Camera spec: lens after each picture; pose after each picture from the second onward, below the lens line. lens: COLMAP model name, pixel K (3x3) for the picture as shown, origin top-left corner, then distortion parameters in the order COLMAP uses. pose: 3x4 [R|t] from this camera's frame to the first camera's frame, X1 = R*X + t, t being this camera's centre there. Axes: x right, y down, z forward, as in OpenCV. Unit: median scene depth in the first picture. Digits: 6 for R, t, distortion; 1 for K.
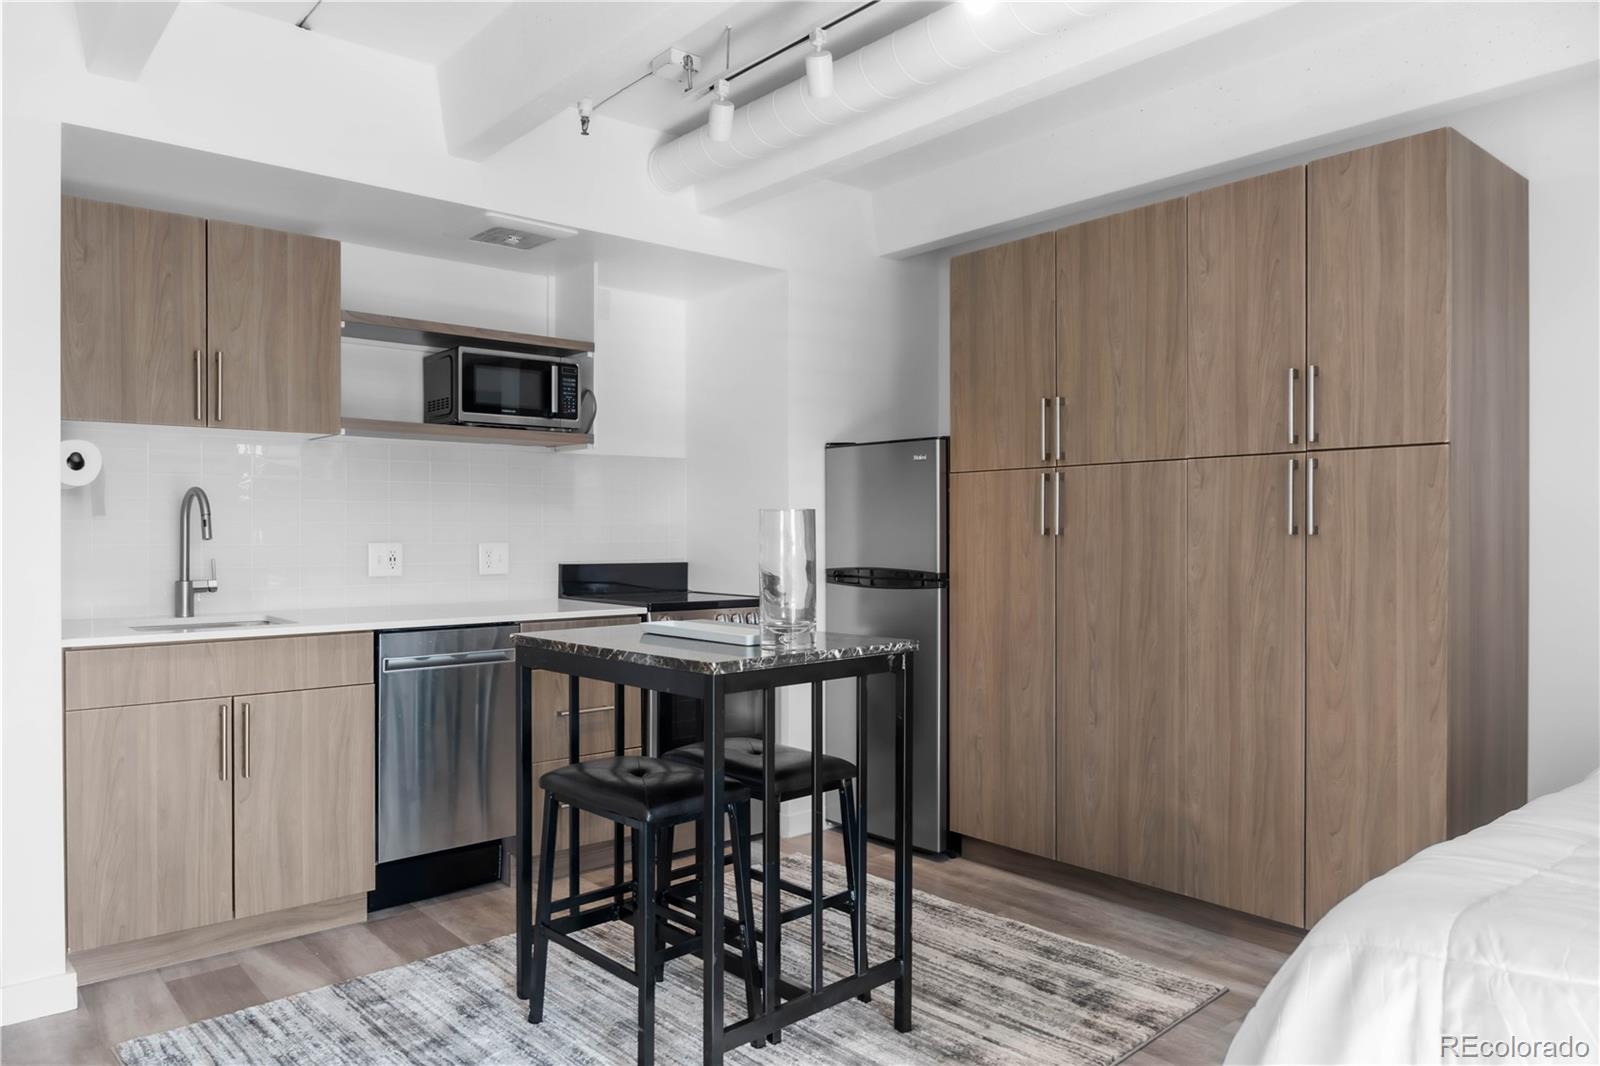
lens RADIAL K [[1093.0, 0, 802.1], [0, 1093.0, 540.2], [0, 0, 1]] dist [0.004609, -0.001178]
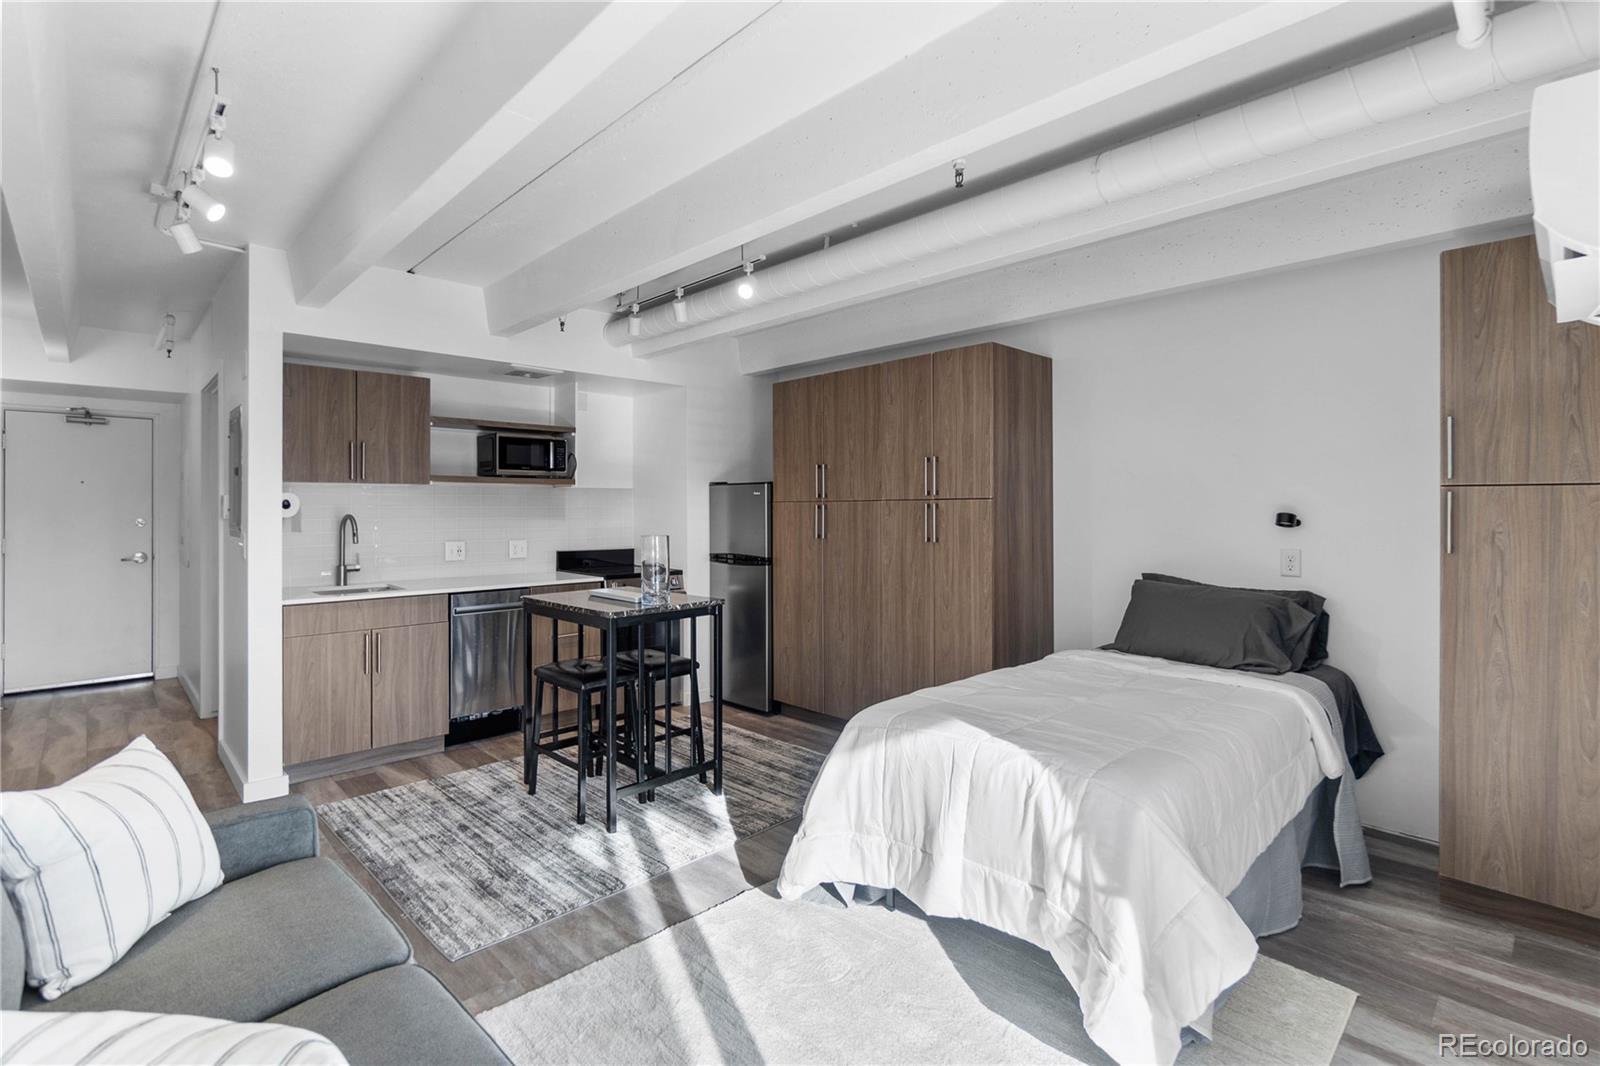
lens RADIAL K [[768.6, 0, 794.6], [0, 768.6, 505.8], [0, 0, 1]] dist [-0.002405, -0.000039]
pose [[0.998936, -0.001798, 0.046090, 0.134019], [0.002209, 0.999958, -0.008854, -0.052228], [-0.046072, 0.008946, 0.998898, -0.325443]]
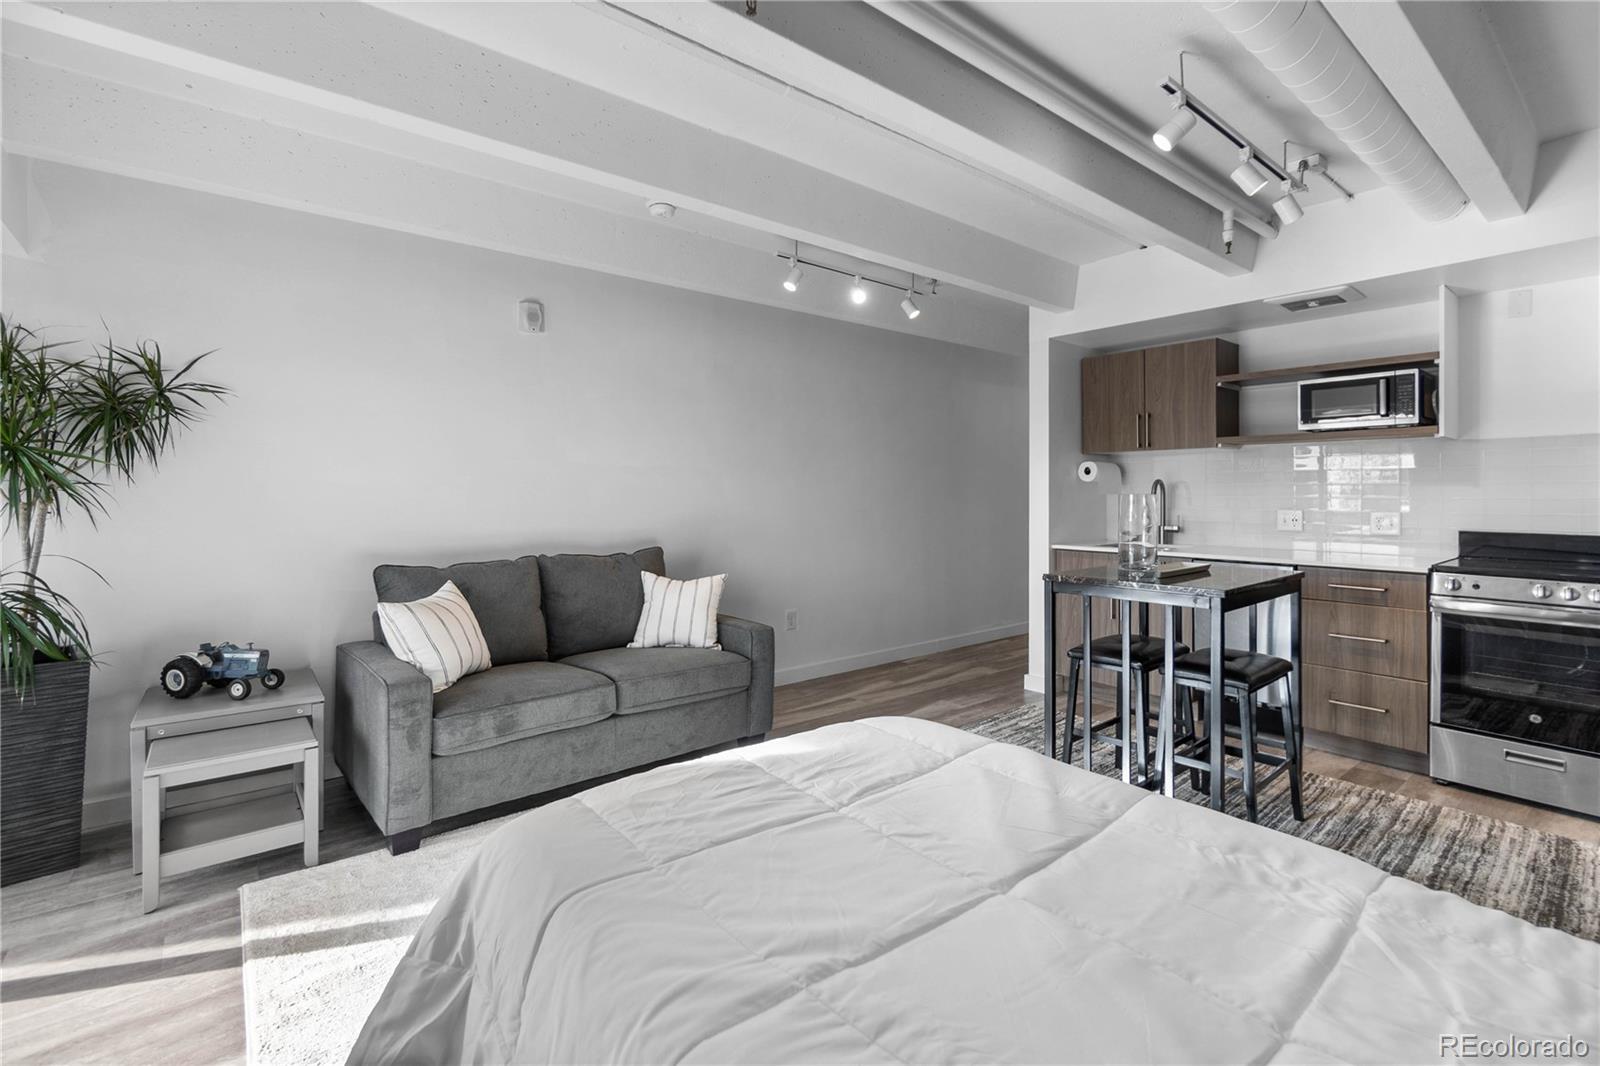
lens RADIAL K [[724.1, 0, 798.3], [0, 724.1, 489.5], [0, 0, 1]] dist [-0.000338, -0.000026]
pose [[-0.030586, -0.001074, -0.999532, 0.818410], [-0.005635, 0.999984, -0.000903, -0.025797], [0.999516, 0.005605, -0.030591, 0.390012]]
